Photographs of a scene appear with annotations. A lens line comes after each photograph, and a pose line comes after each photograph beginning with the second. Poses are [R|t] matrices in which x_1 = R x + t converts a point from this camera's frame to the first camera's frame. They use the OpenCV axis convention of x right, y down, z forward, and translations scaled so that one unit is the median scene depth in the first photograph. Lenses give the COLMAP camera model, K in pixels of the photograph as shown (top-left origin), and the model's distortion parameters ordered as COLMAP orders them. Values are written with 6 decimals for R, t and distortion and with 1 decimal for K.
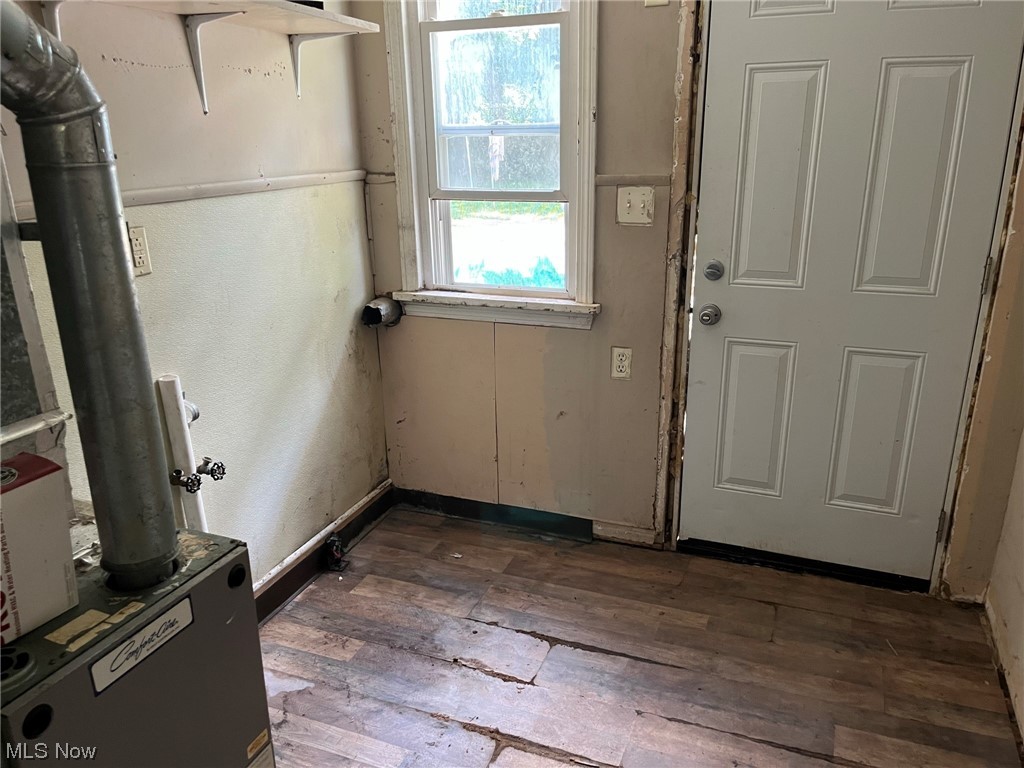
lens RADIAL K [[776.1, 0, 513.6], [0, 776.1, 387.1], [0, 0, 1]] dist [0.062597, -0.082856]
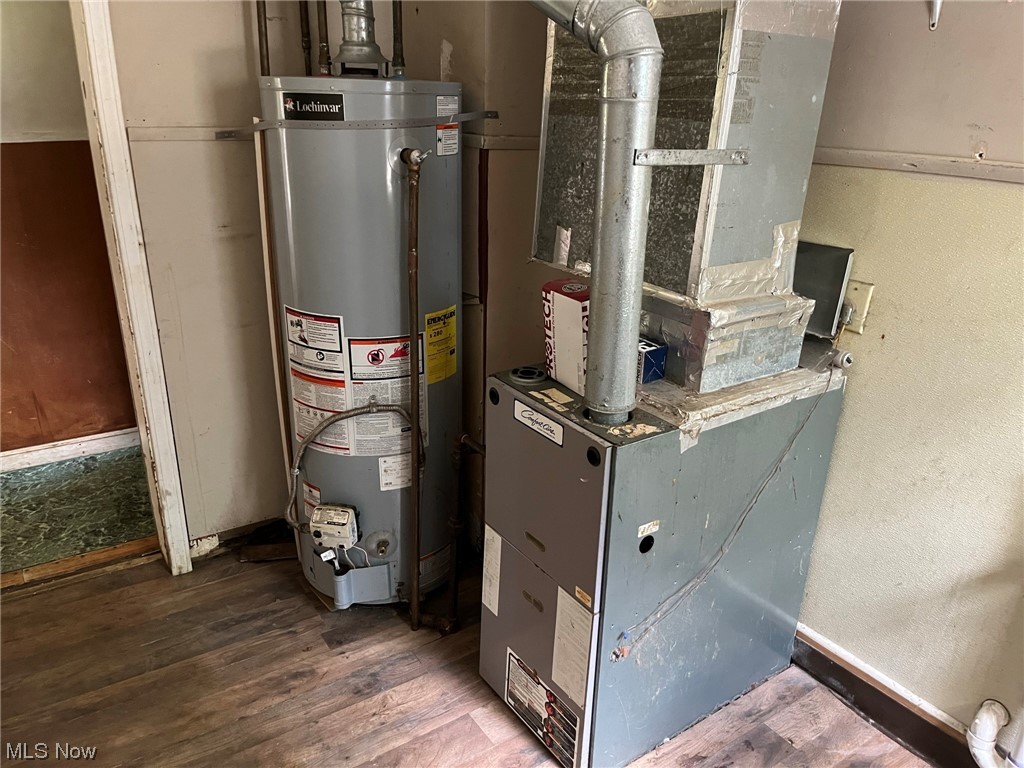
lens RADIAL K [[776.1, 0, 509.6], [0, 776.1, 386.7], [0, 0, 1]] dist [0.062597, -0.082856]
pose [[-0.546289, 0.309768, -0.778210, 0.317672], [-0.282197, 0.806713, 0.519211, -0.221774], [0.788627, 0.503248, -0.353283, 0.658938]]
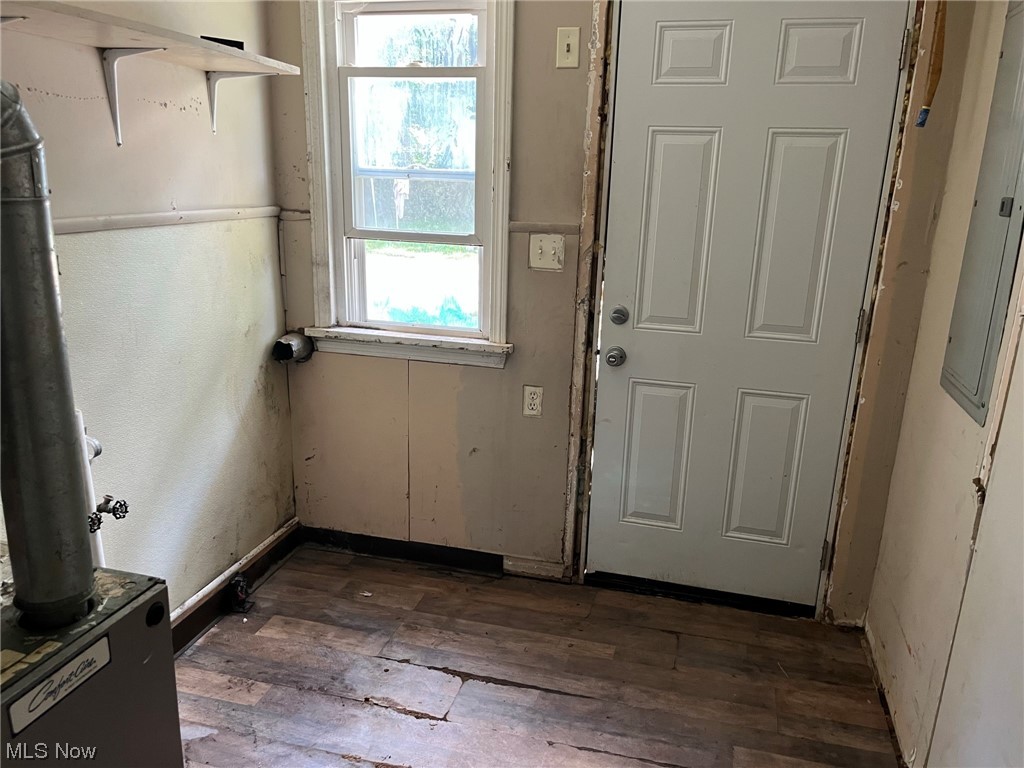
lens RADIAL K [[776.1, 0, 514.5], [0, 776.1, 387.2], [0, 0, 1]] dist [0.062597, -0.082856]
pose [[0.992036, 0.011728, 0.125410, -0.017479], [-0.005644, 0.998795, -0.048757, 0.001099], [-0.125830, 0.047661, 0.990906, -0.026333]]
